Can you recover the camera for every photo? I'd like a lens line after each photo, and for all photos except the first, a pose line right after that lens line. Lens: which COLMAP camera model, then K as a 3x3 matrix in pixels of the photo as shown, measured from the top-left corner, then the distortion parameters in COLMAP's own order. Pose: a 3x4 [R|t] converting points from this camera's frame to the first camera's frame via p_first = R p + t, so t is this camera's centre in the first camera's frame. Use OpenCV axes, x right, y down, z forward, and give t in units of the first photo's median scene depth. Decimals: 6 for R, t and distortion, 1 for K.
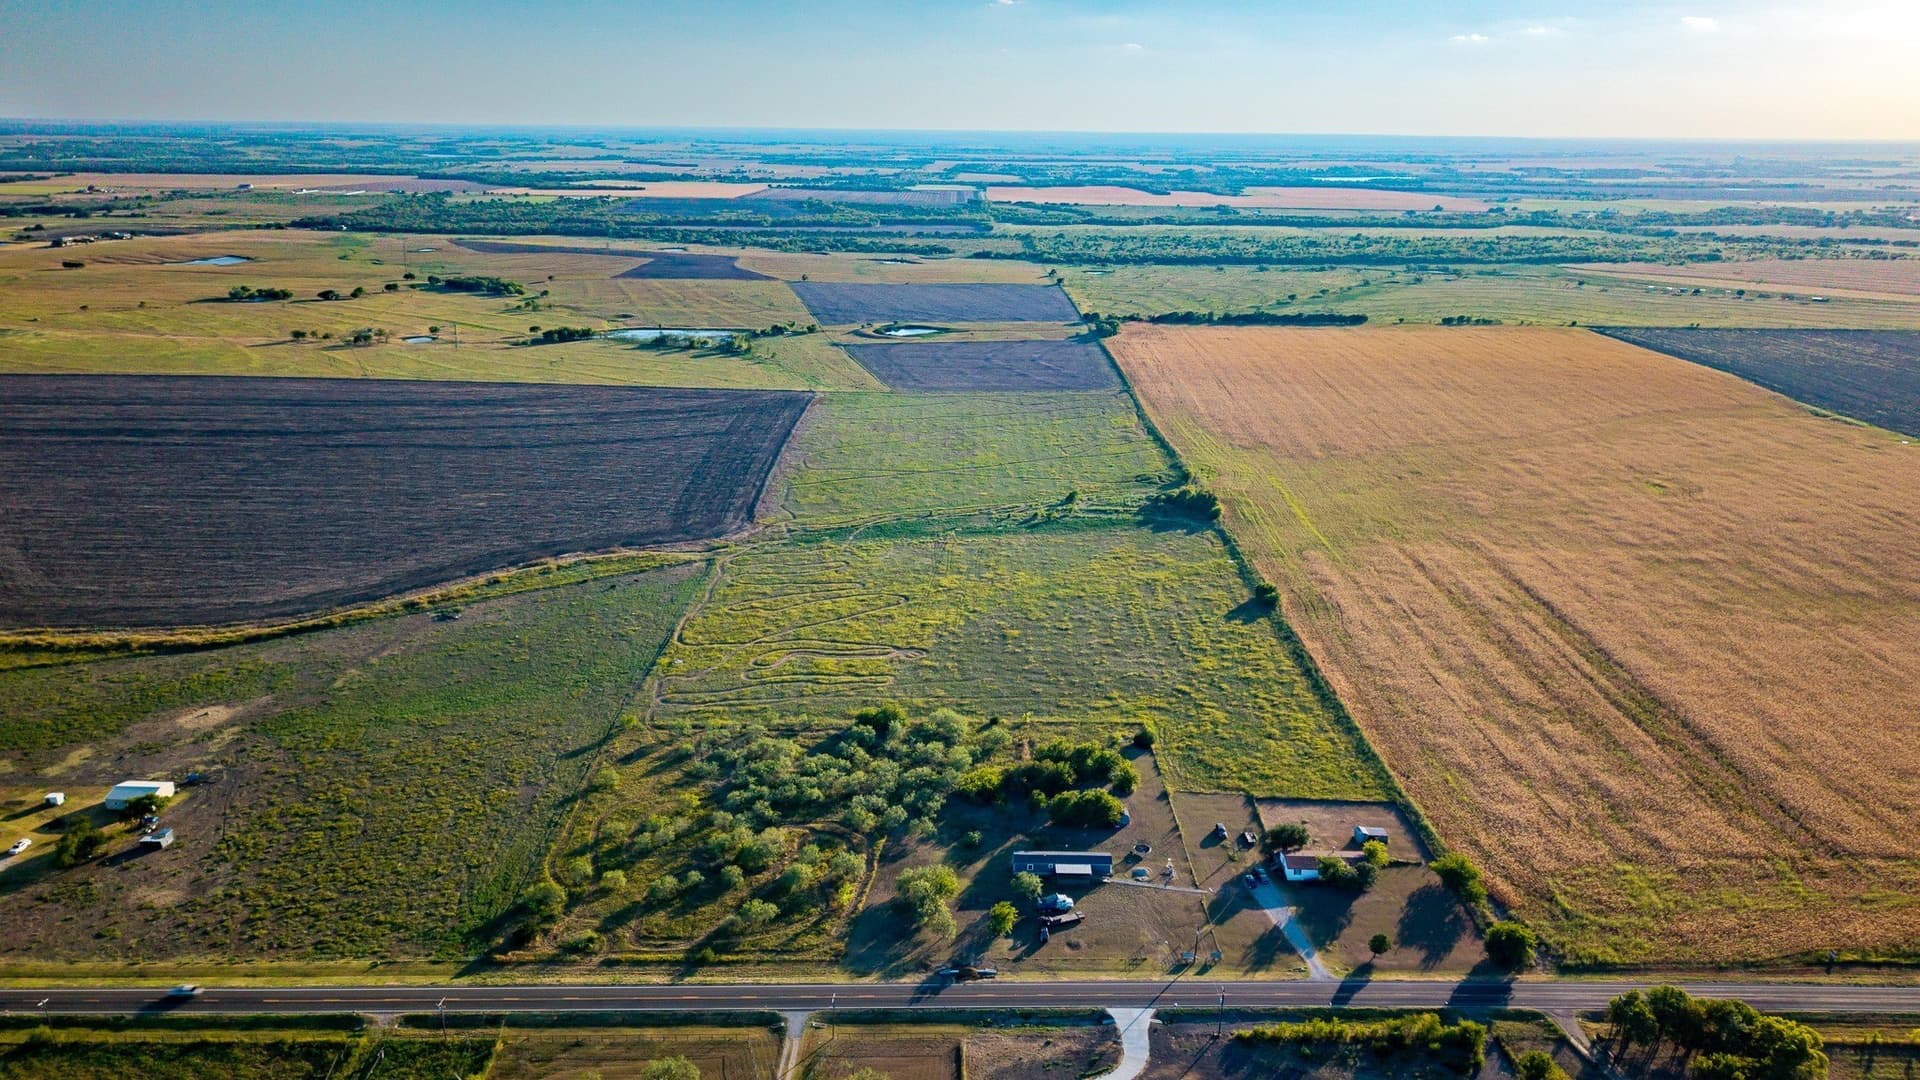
lens RADIAL K [[1287.5, 0, 965.0], [0, 1287.5, 547.2], [0, 0, 1]] dist [0.058640, -0.049551]
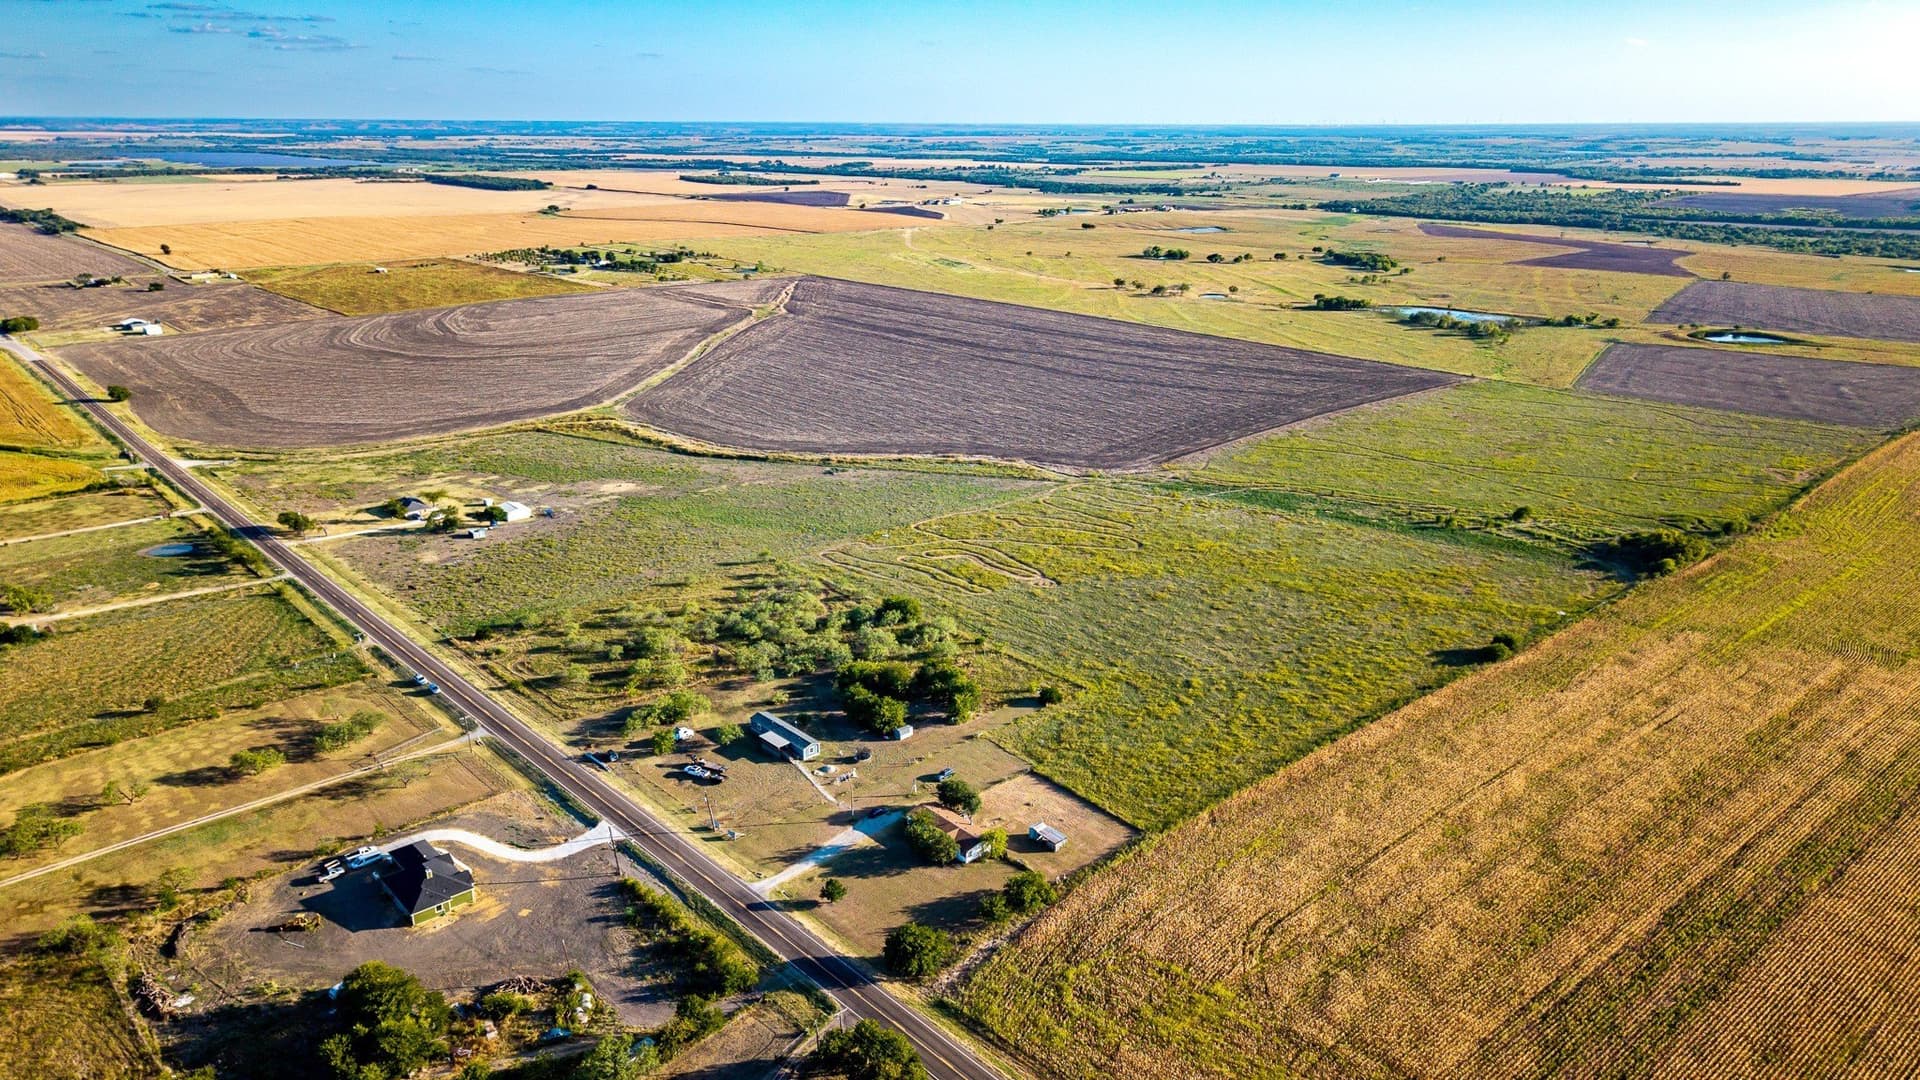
lens RADIAL K [[1289.0, 0, 960.0], [0, 1289.0, 540.0], [0, 0, 1]] dist [0.044014, -0.024123]
pose [[0.669478, 0.222695, -0.708665, 0.591822], [-0.227322, 0.969656, 0.089958, -0.022684], [0.707194, 0.100871, 0.699787, 0.244580]]
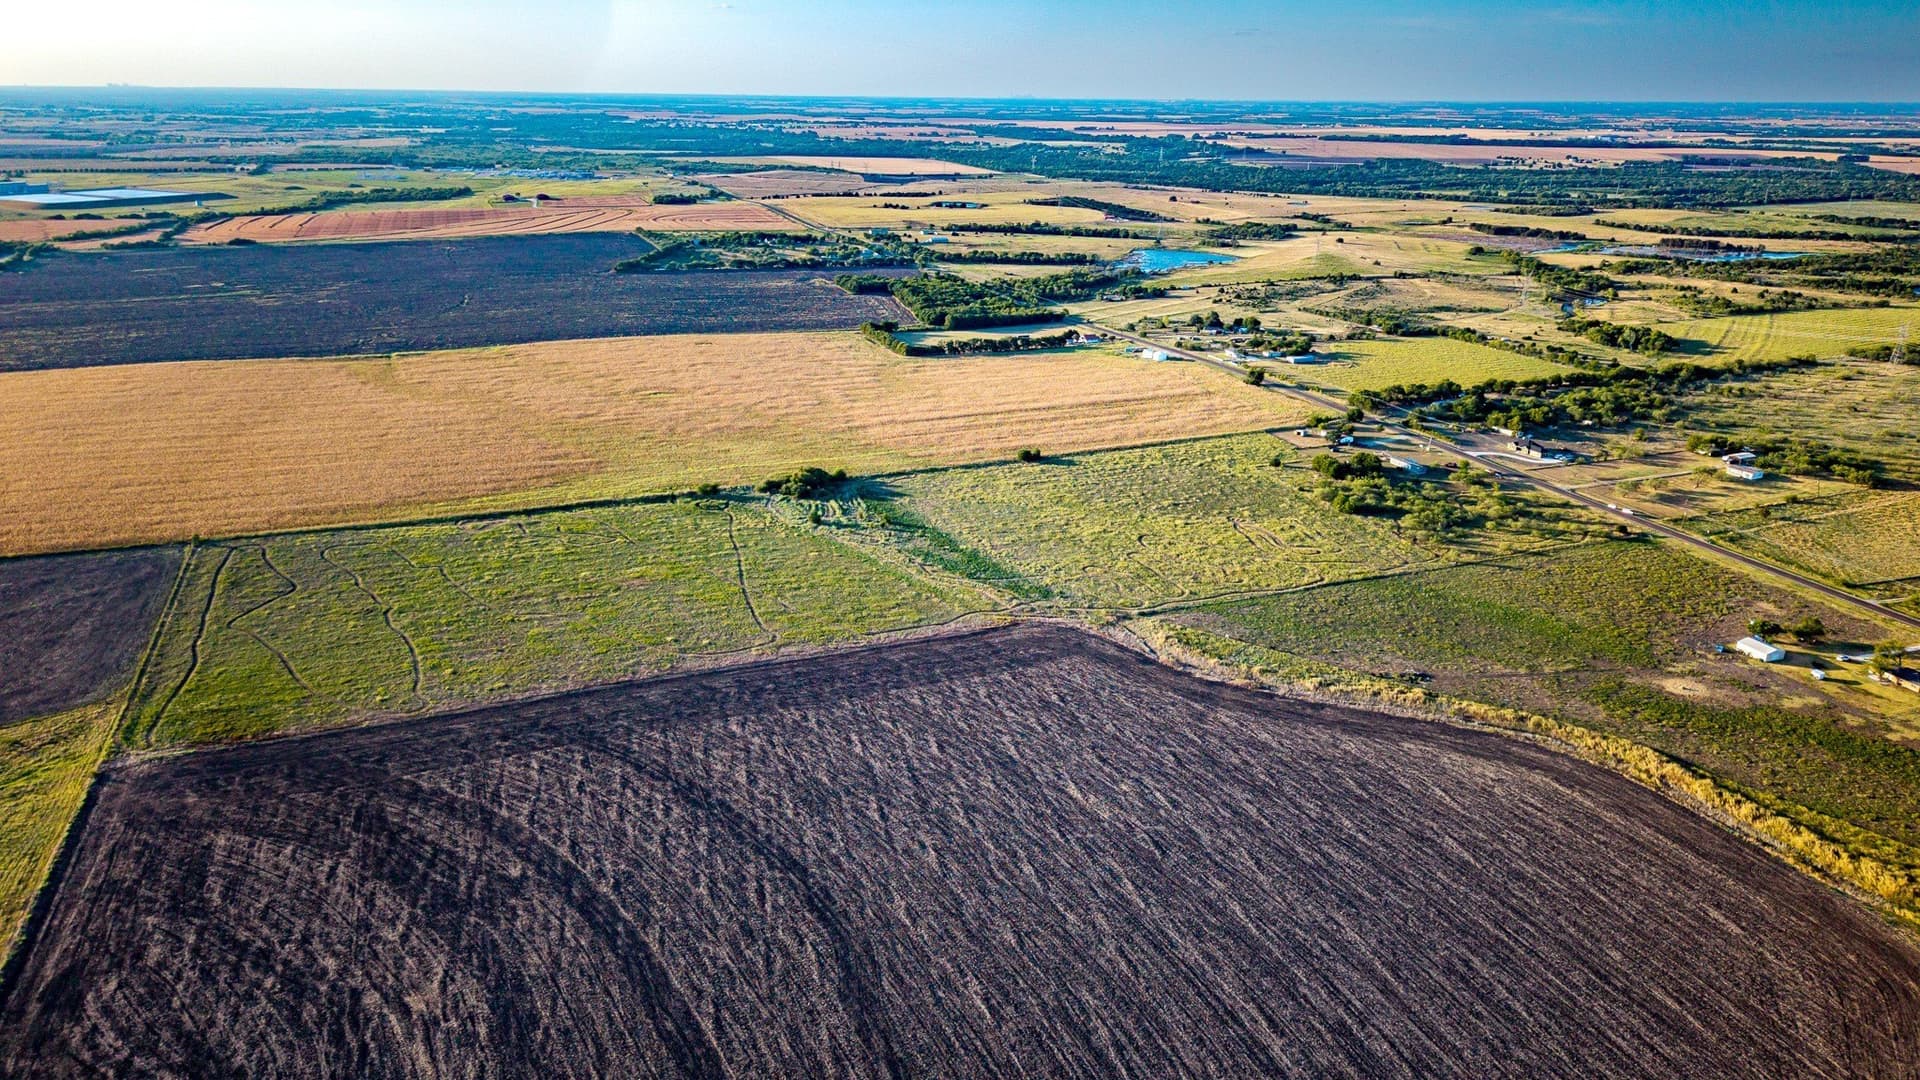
lens RADIAL K [[1287.5, 0, 965.0], [0, 1287.5, 547.2], [0, 0, 1]] dist [0.058640, -0.049551]
pose [[-0.369669, -0.323625, 0.870983, -1.148949], [0.277211, 0.856280, 0.435819, -0.581465], [-0.886848, 0.402555, -0.226828, 1.554127]]
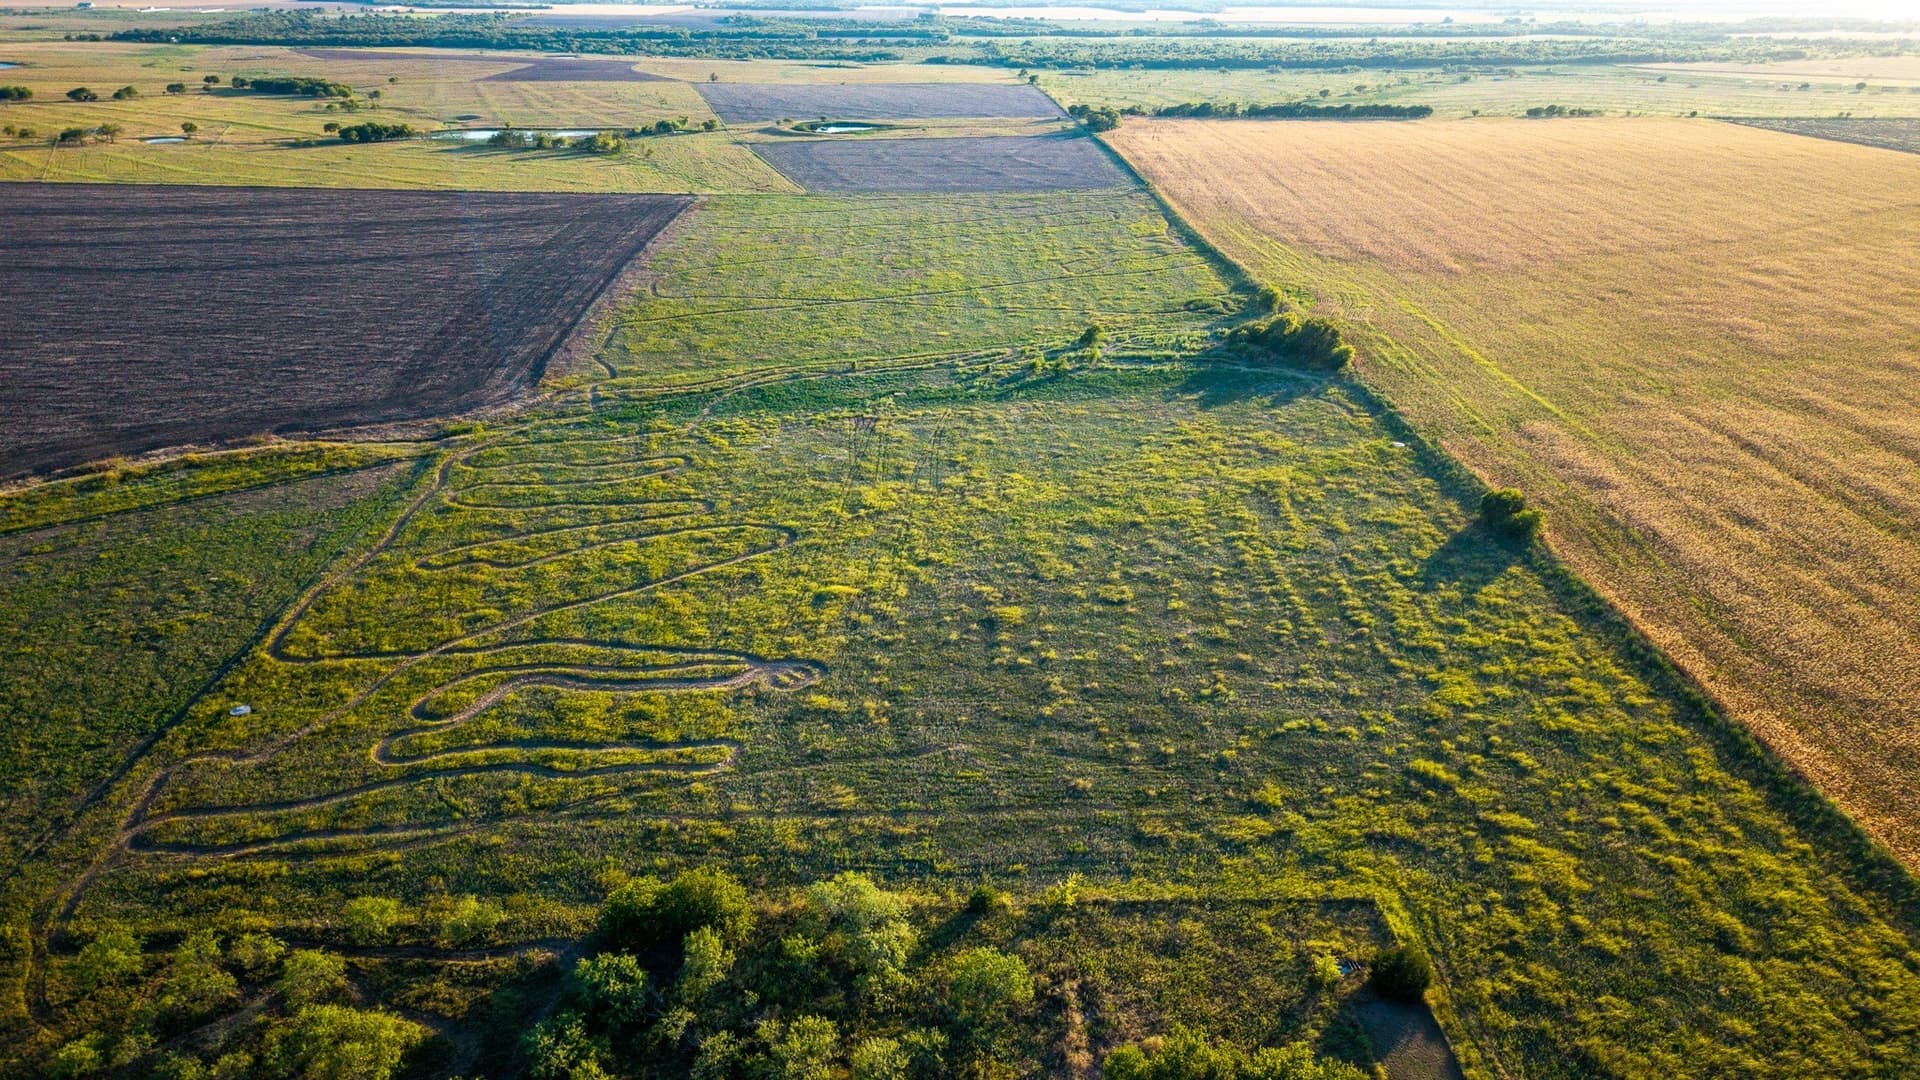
lens RADIAL K [[1287.5, 0, 965.0], [0, 1287.5, 547.2], [0, 0, 1]] dist [0.058640, -0.049551]
pose [[0.999410, -0.018309, 0.029076, 0.007984], [0.015158, 0.994345, 0.105108, -0.007111], [-0.030836, -0.104605, 0.994036, 0.539579]]
